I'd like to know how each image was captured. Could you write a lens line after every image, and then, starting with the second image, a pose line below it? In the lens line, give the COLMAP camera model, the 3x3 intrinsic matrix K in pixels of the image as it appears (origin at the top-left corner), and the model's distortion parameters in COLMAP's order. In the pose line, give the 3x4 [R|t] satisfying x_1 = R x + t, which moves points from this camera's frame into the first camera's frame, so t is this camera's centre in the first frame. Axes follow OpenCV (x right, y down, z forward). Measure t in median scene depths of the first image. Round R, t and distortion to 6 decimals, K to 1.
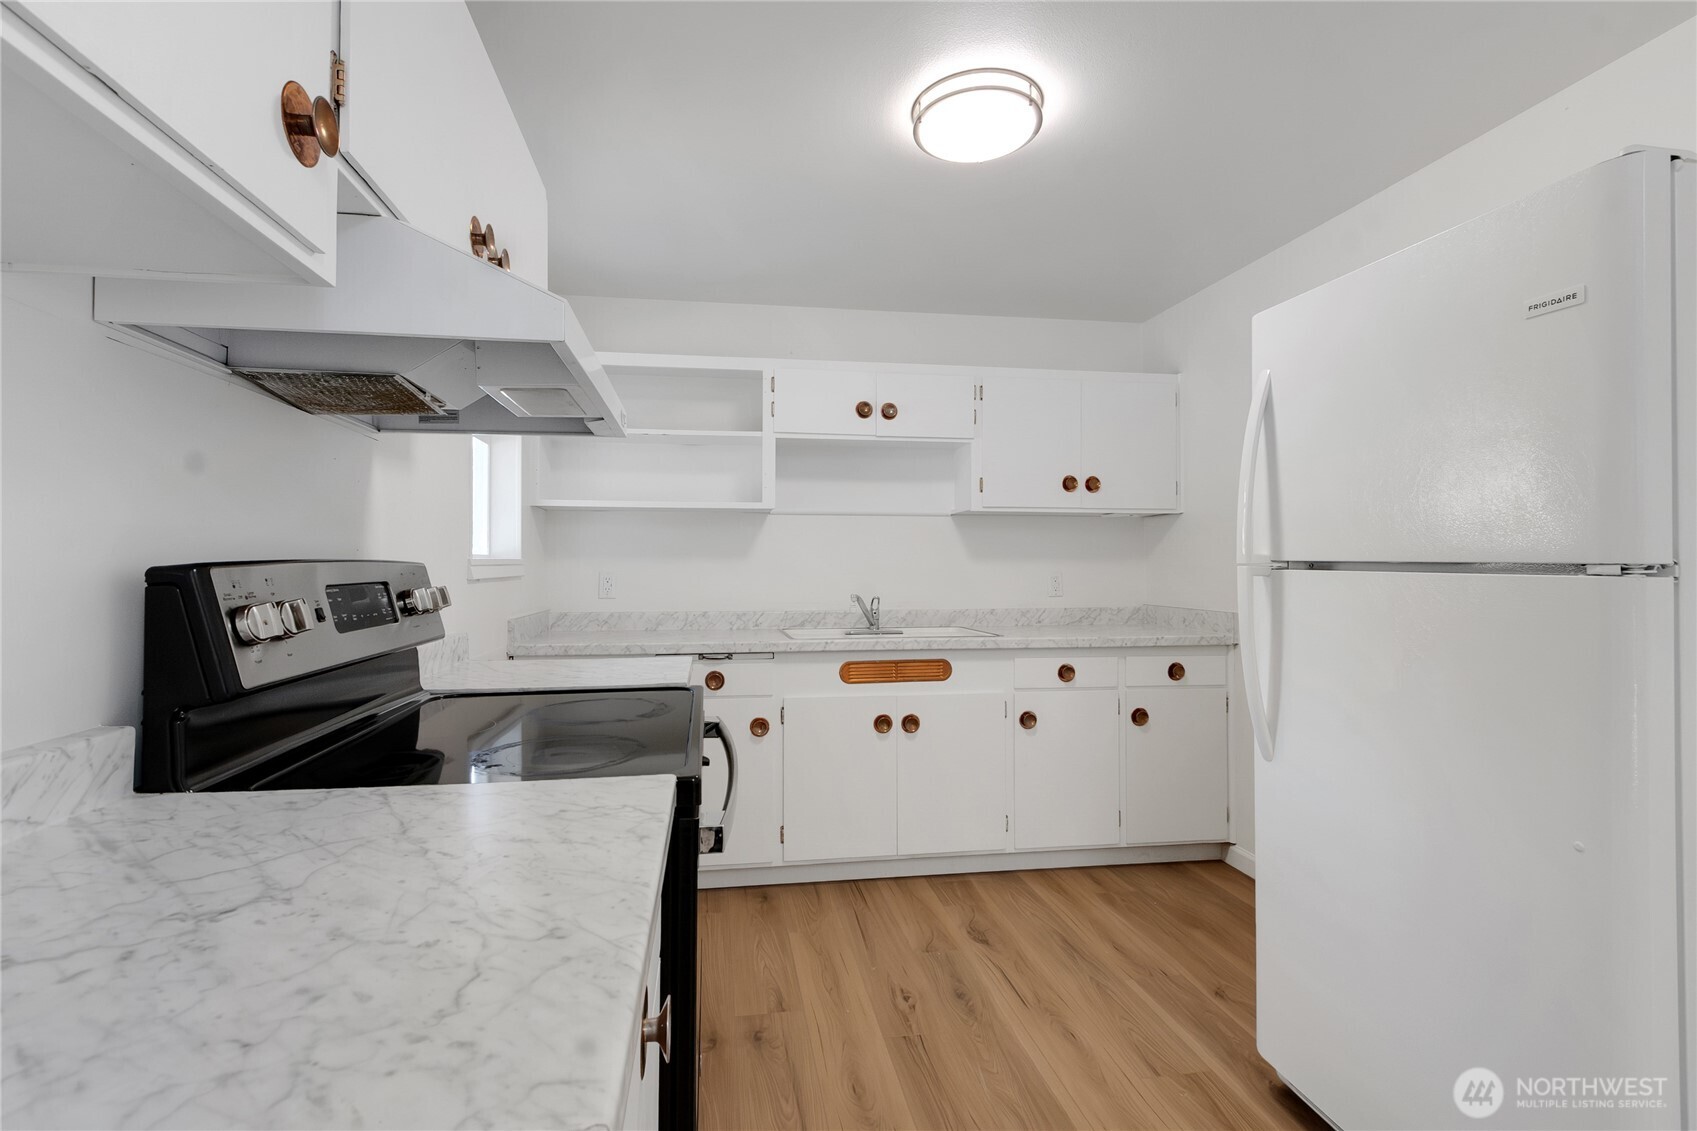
lens RADIAL K [[784.0, 0, 842.5], [0, 784.0, 550.5], [0, 0, 1]] dist [-0.000341, -0.000169]
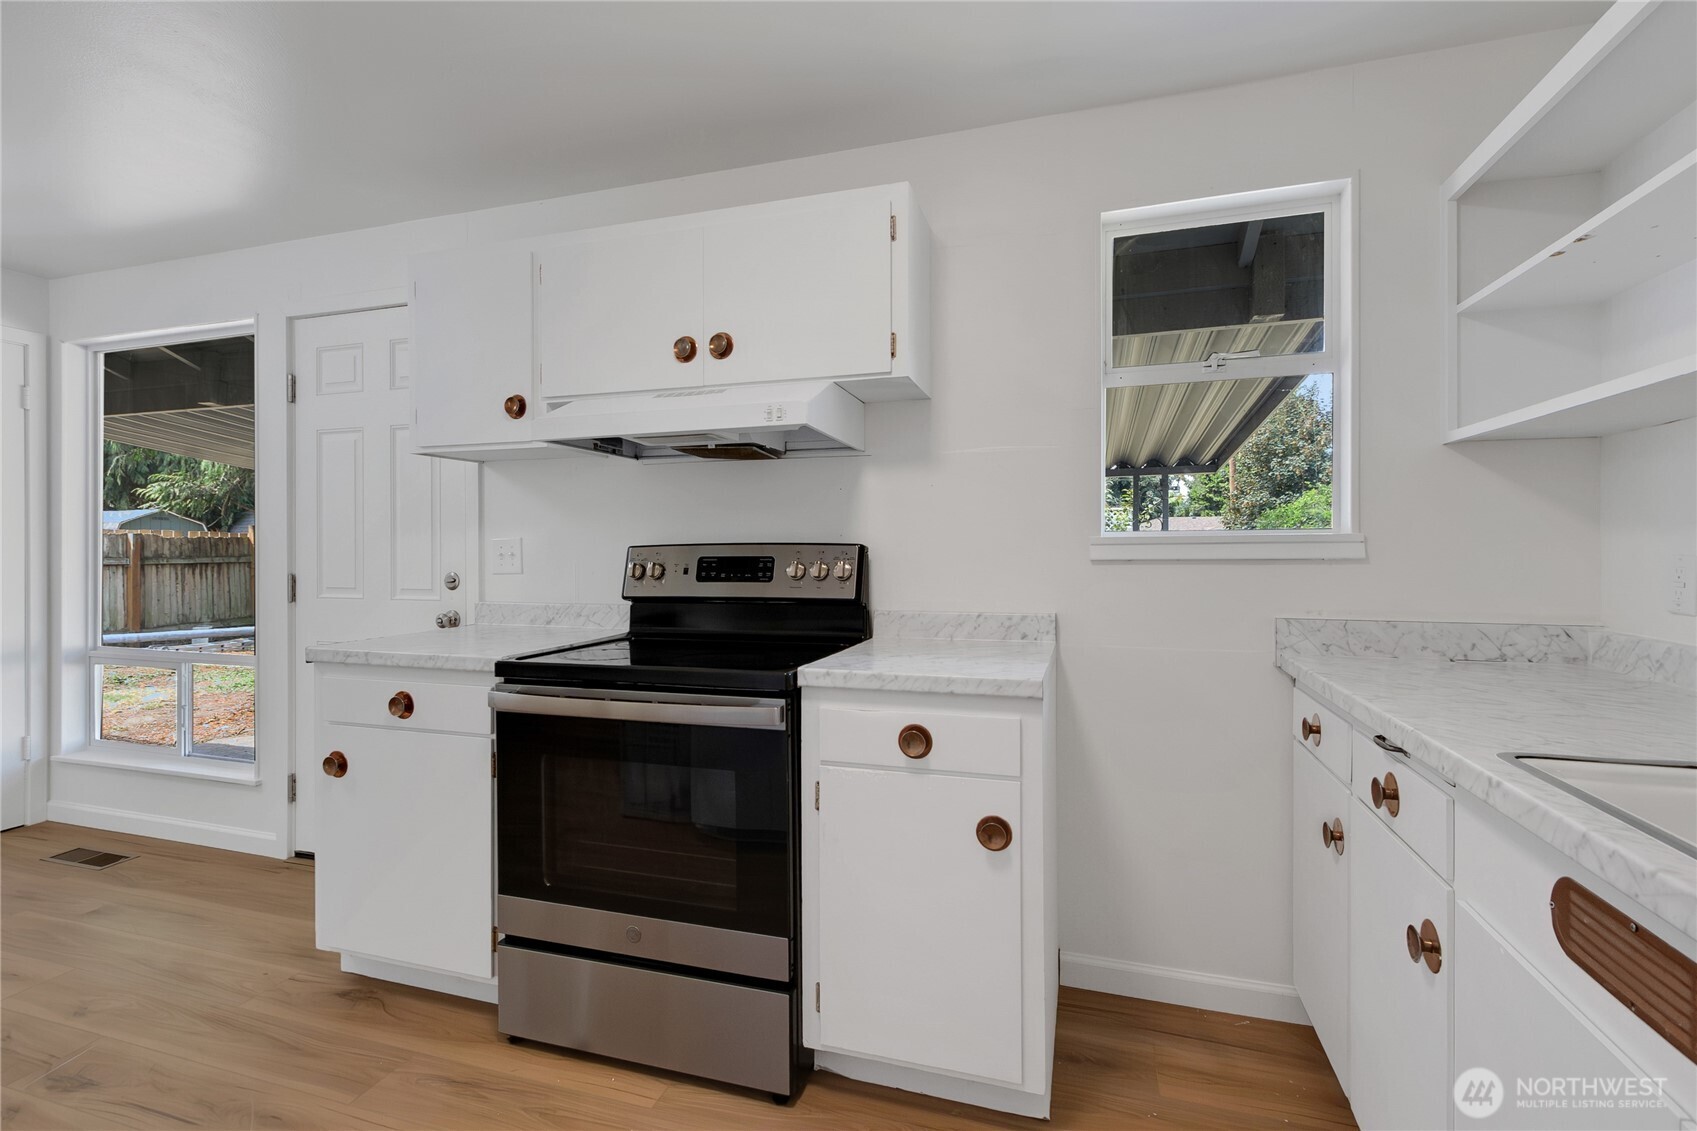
lens RADIAL K [[792.6, 0, 834.1], [0, 792.6, 548.6], [0, 0, 1]] dist [0.003397, -0.000255]
pose [[-0.468220, 0.001186, -0.883611, 0.386371], [0.021297, 0.999724, -0.009943, 0.020712], [0.883355, -0.023474, -0.468116, 0.911922]]
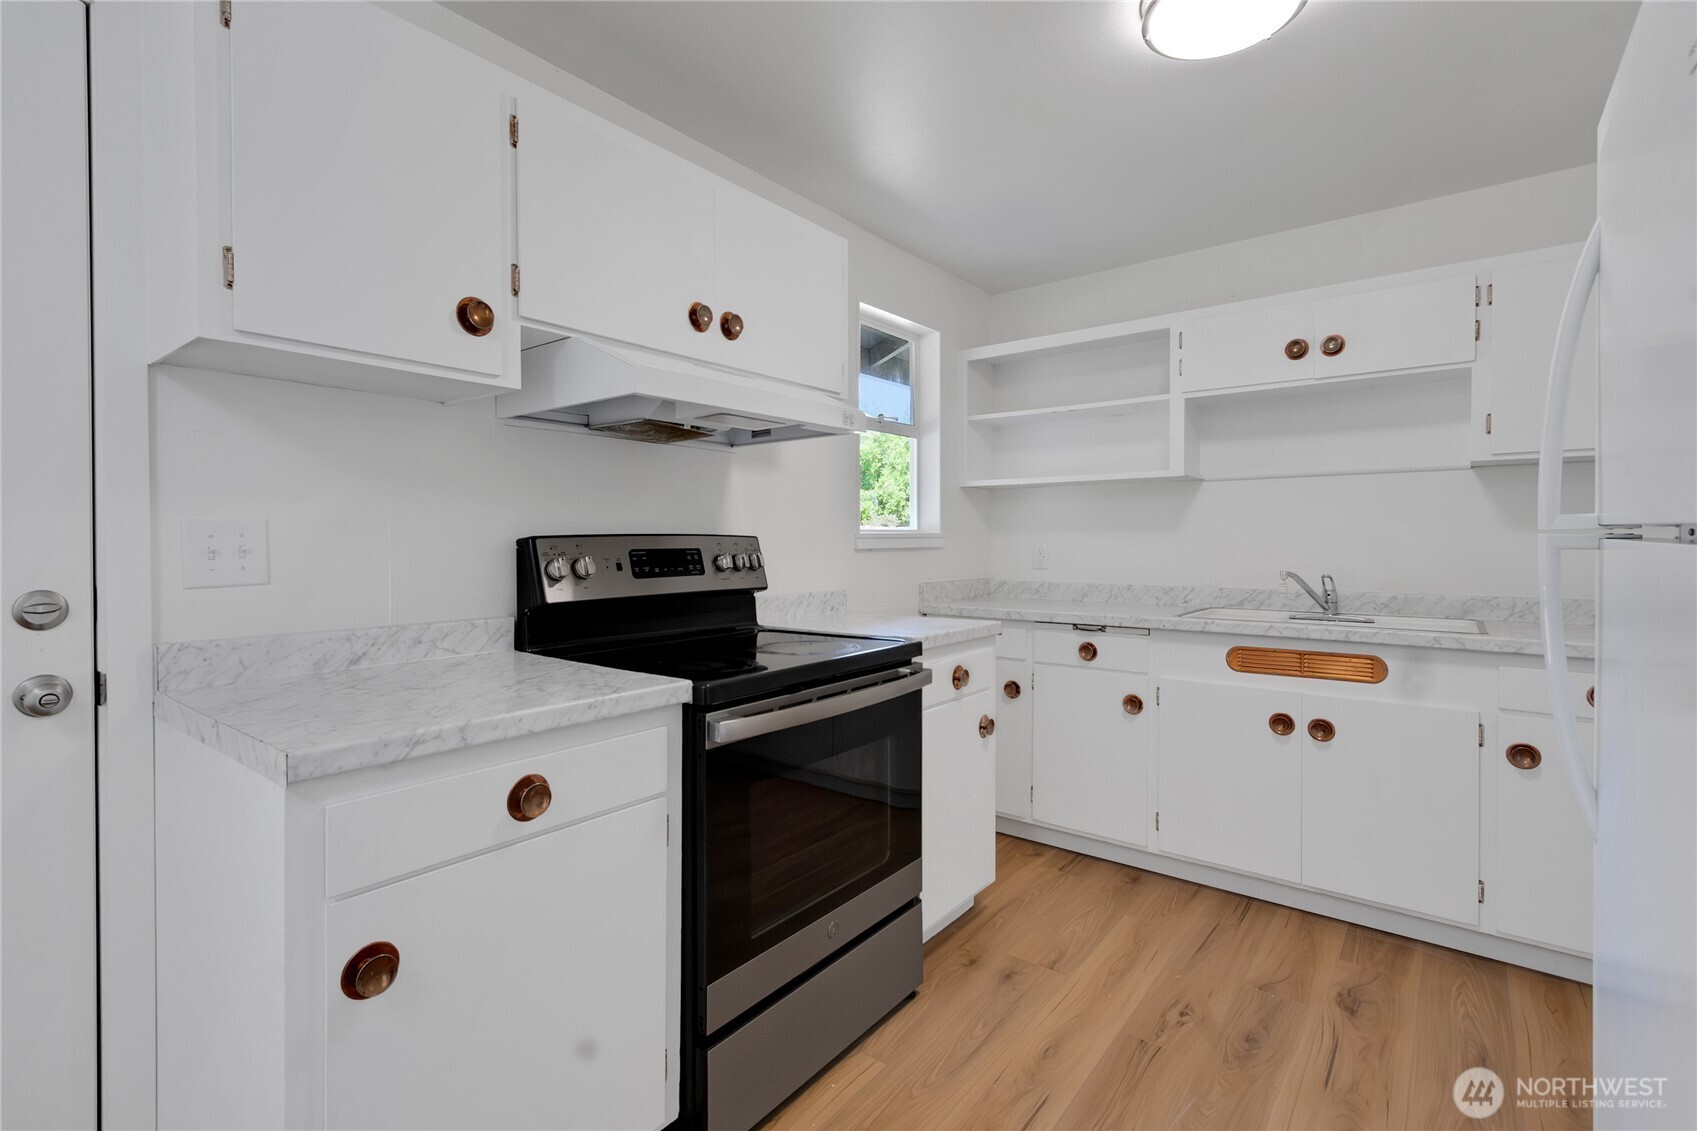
lens RADIAL K [[792.6, 0, 834.1], [0, 792.6, 548.6], [0, 0, 1]] dist [0.003397, -0.000255]
pose [[0.671051, 0.005392, -0.741392, 0.364903], [0.017014, 0.999598, 0.022669, 0.004668], [0.741216, -0.027826, 0.670689, 0.075454]]
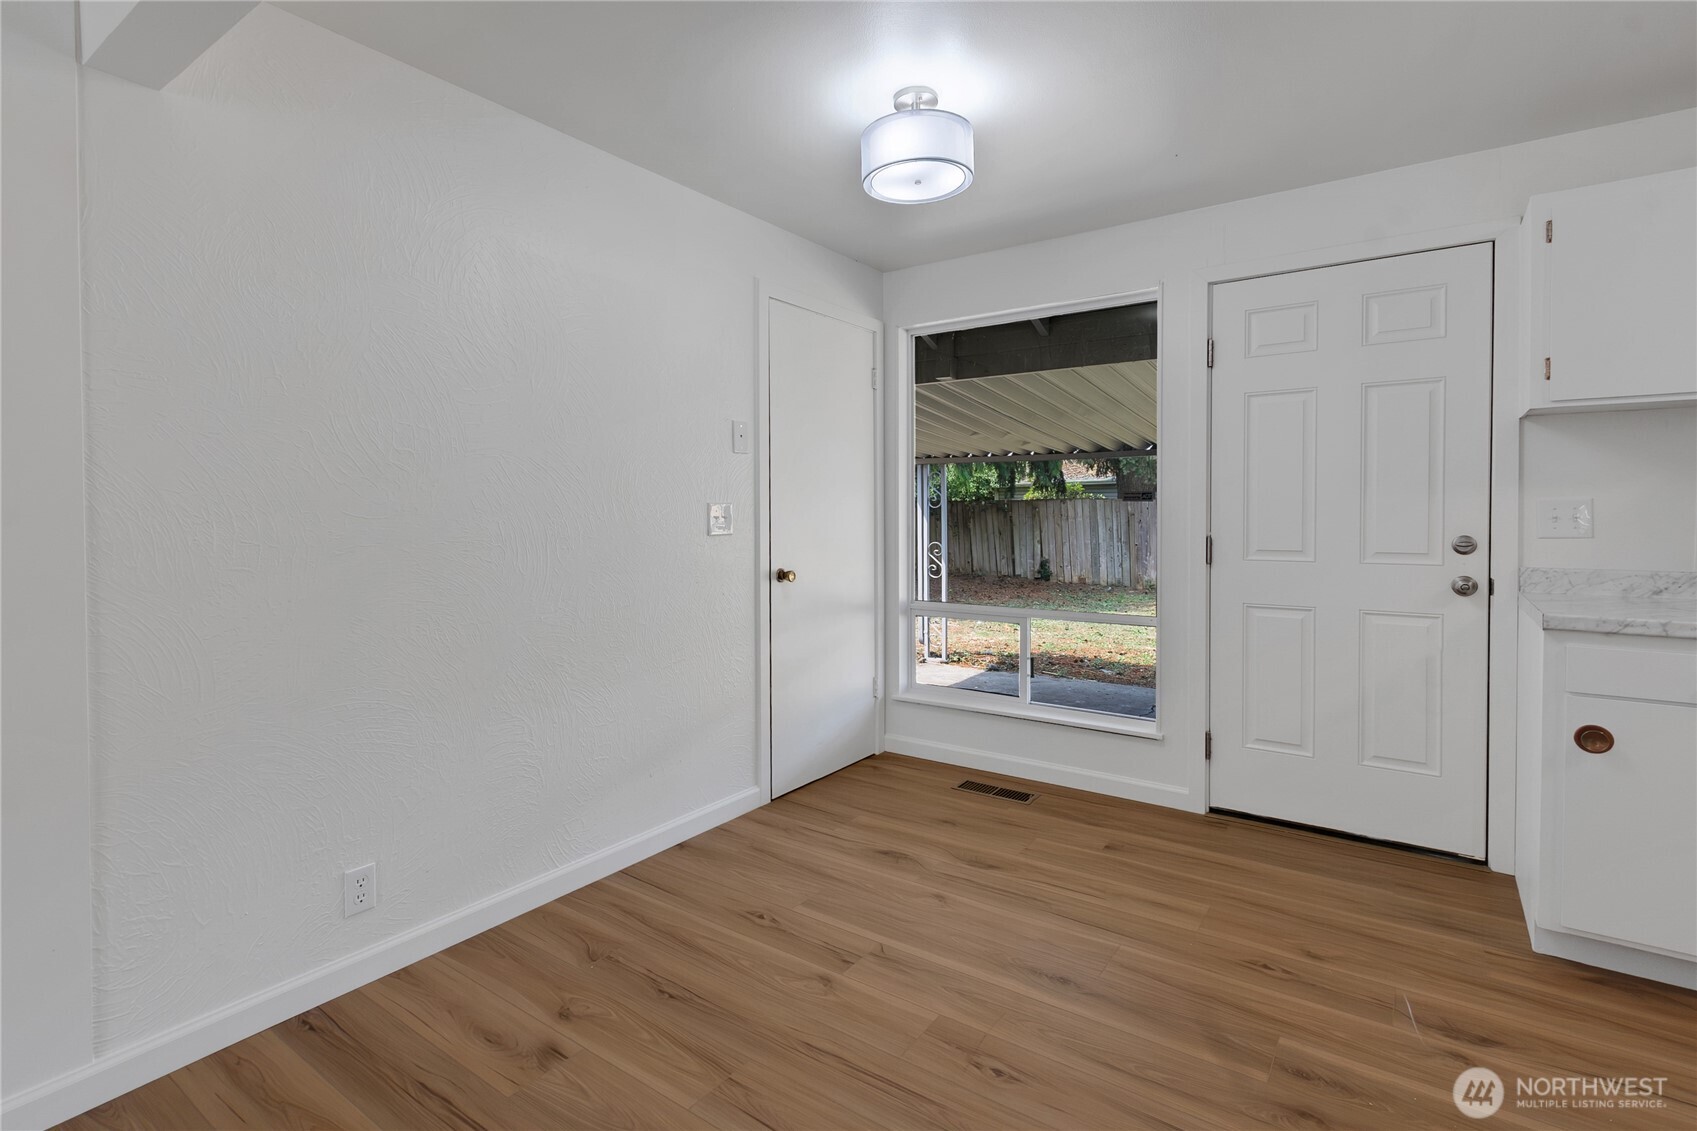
lens RADIAL K [[792.6, 0, 834.1], [0, 792.6, 548.6], [0, 0, 1]] dist [0.003397, -0.000255]
pose [[-0.719939, 0.034546, -0.693177, 0.897275], [0.021493, 0.999391, 0.027484, 0.004355], [0.693705, 0.004888, -0.720243, 0.197178]]
